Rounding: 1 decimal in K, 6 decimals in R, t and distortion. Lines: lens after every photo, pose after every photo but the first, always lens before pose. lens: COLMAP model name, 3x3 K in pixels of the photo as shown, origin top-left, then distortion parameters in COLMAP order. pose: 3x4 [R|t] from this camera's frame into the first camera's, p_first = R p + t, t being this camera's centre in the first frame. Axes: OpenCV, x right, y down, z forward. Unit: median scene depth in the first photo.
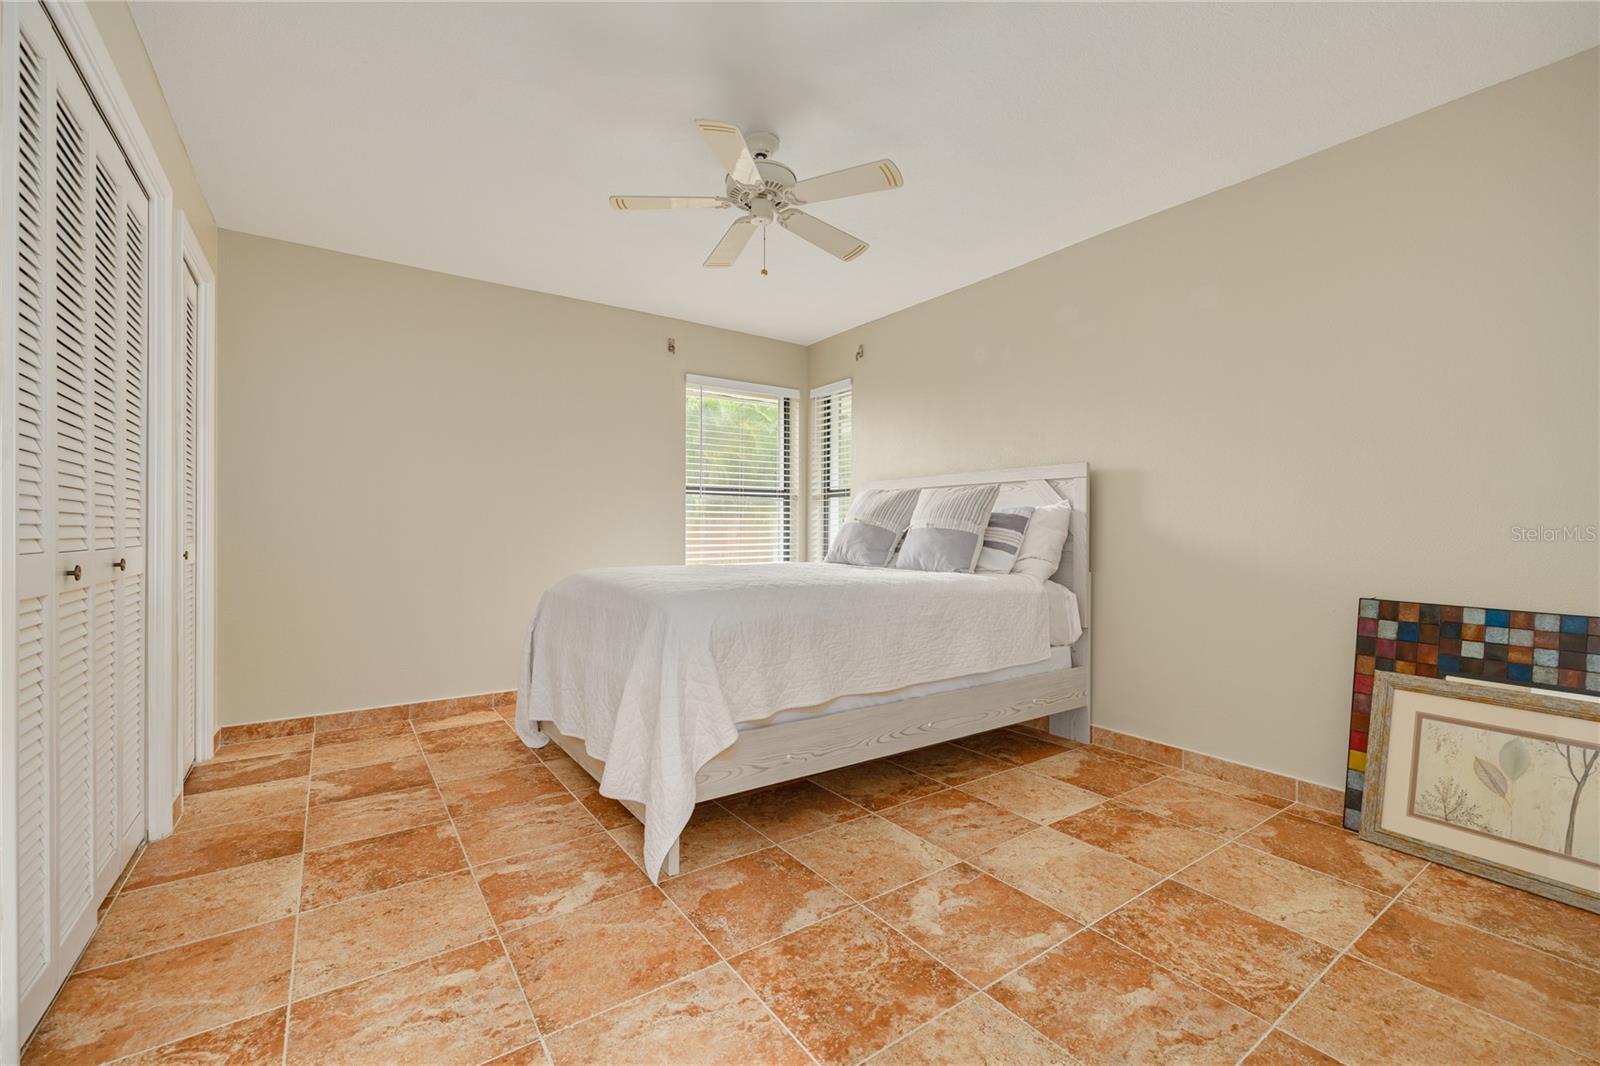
lens RADIAL K [[668.0, 0, 809.9], [0, 668.0, 534.9], [0, 0, 1]] dist [-0.001830, 0.000072]
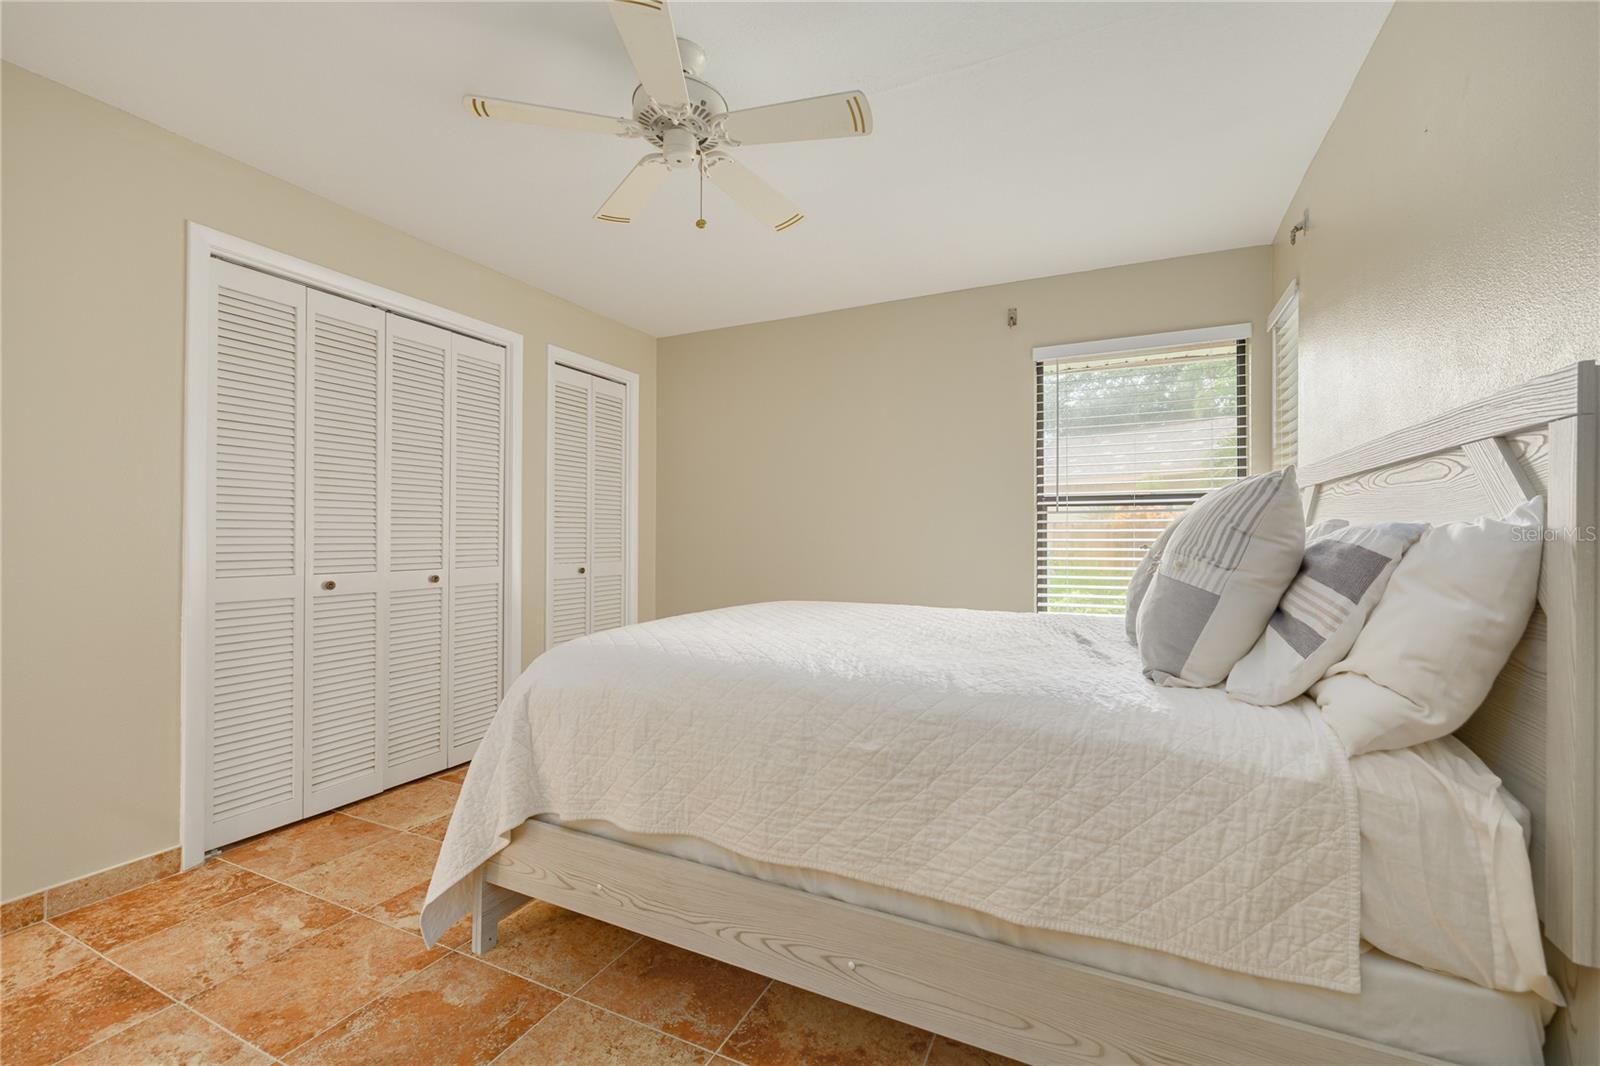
lens RADIAL K [[668.0, 0, 803.4], [0, 668.0, 532.3], [0, 0, 1]] dist [-0.001830, 0.000072]
pose [[0.483955, -0.006230, -0.875071, 0.639143], [-0.005958, 0.999928, -0.010414, -0.043455], [0.875073, 0.010254, 0.483883, 0.749515]]
